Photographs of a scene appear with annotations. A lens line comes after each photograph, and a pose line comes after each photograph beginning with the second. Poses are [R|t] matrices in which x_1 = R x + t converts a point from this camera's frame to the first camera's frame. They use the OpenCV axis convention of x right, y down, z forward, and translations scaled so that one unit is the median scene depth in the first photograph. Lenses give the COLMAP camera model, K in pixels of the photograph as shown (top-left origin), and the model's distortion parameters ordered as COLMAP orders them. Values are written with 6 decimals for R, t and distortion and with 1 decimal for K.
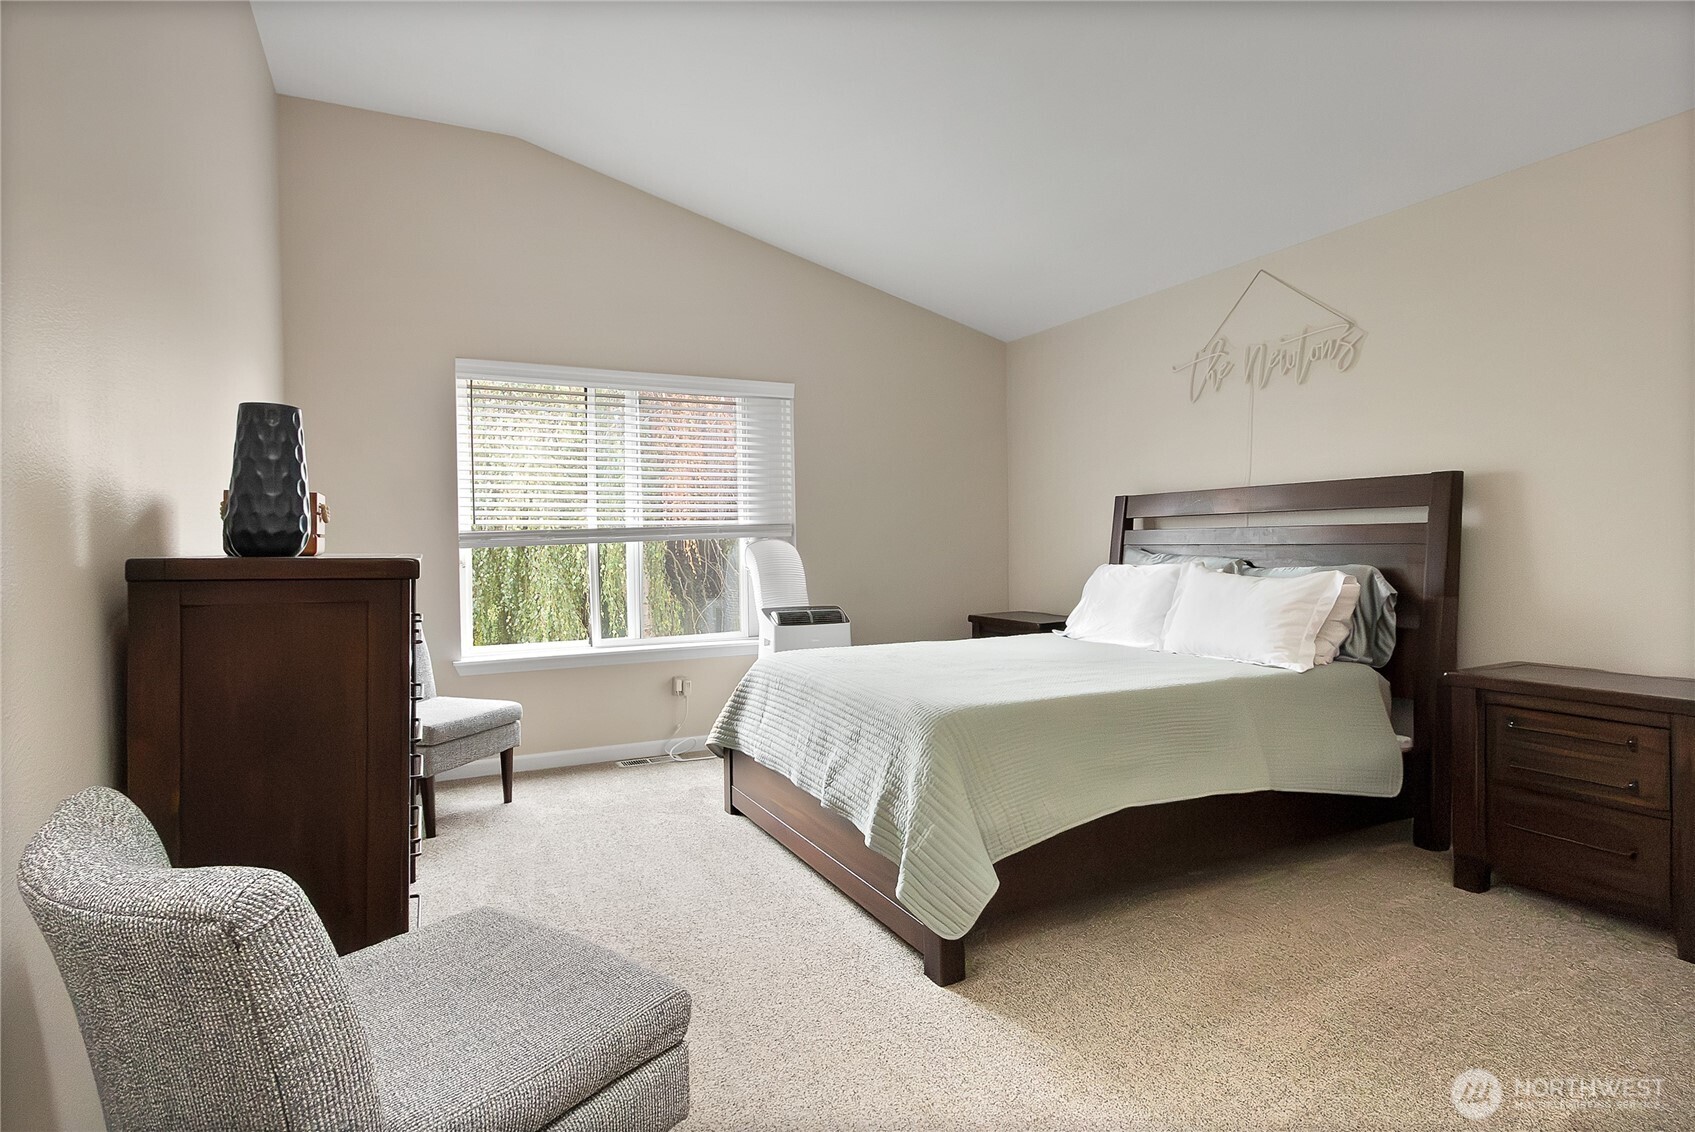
lens RADIAL K [[851.4, 0, 847.5], [0, 851.4, 566.0], [0, 0, 1]] dist [0.005379, -0.000071]
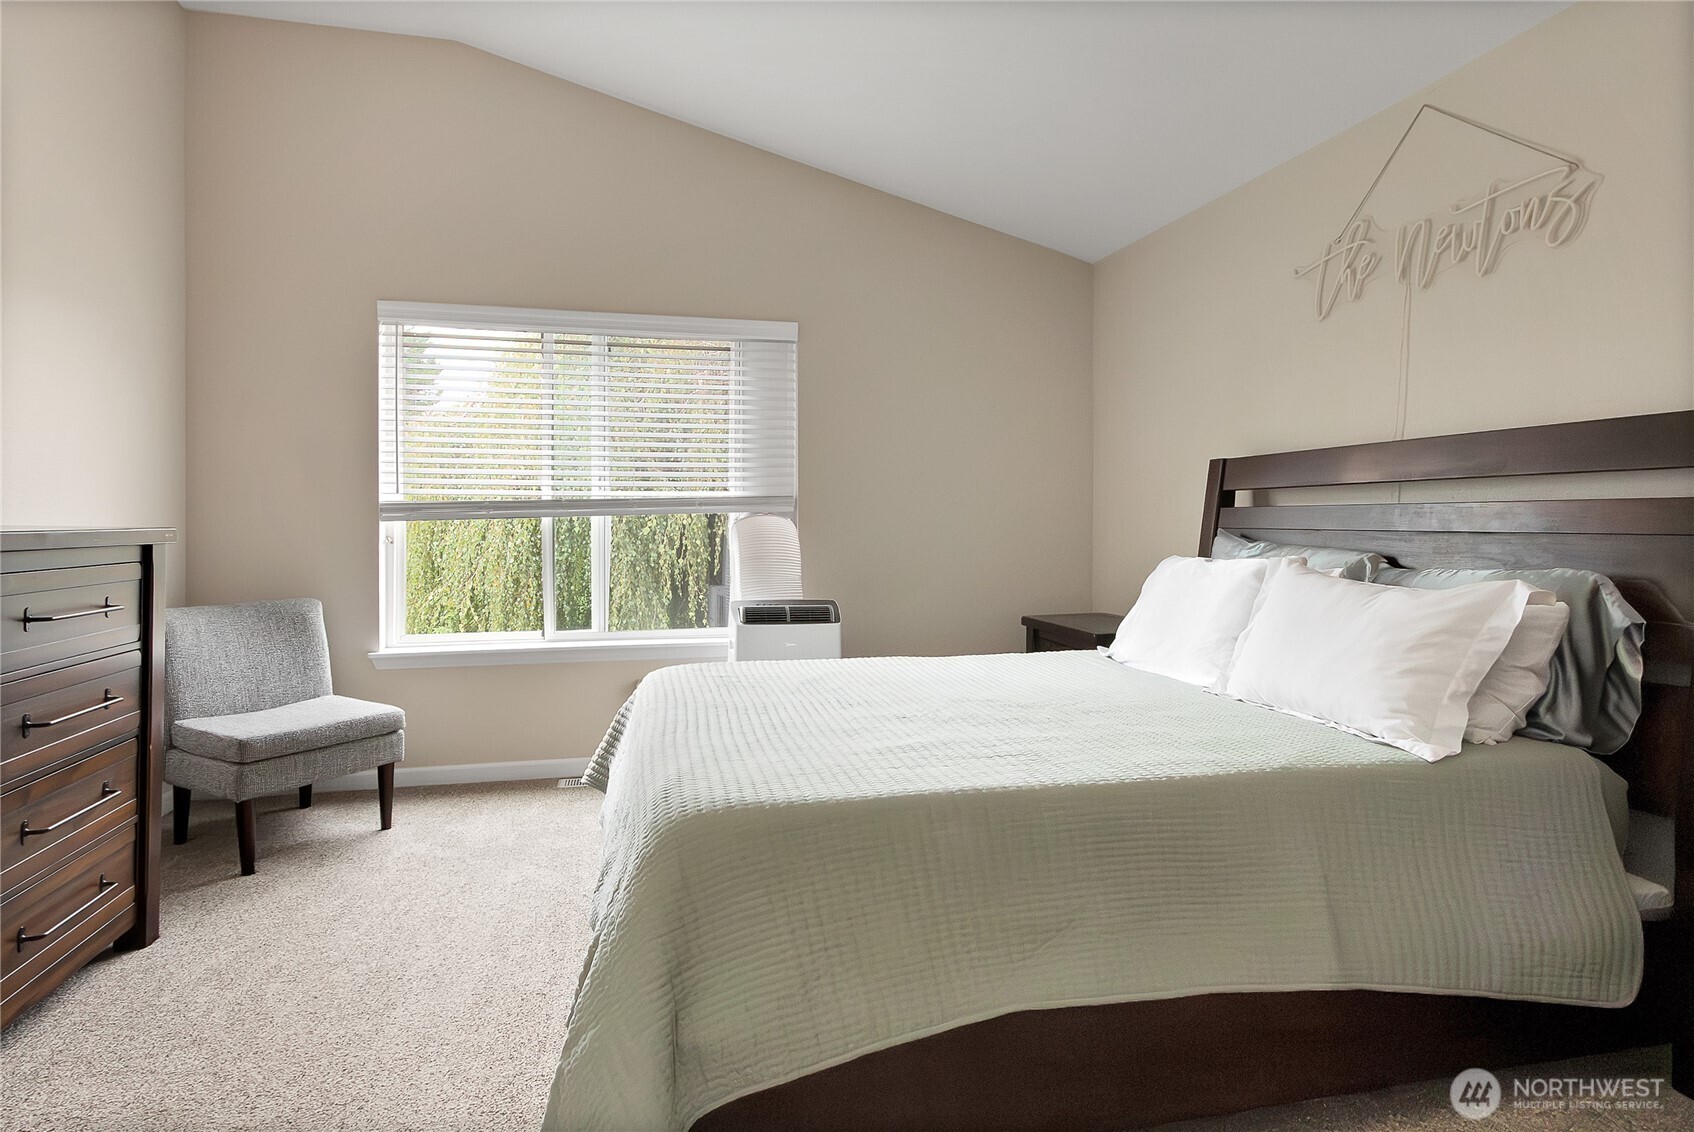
lens RADIAL K [[863.5, 0, 845.7], [0, 863.5, 539.0], [0, 0, 1]] dist [-0.002176, -0.001788]
pose [[0.974129, 0.017321, -0.225329, 0.216959], [-0.018373, 0.999828, -0.002571, -0.009949], [0.225246, 0.006645, 0.974279, 0.277518]]
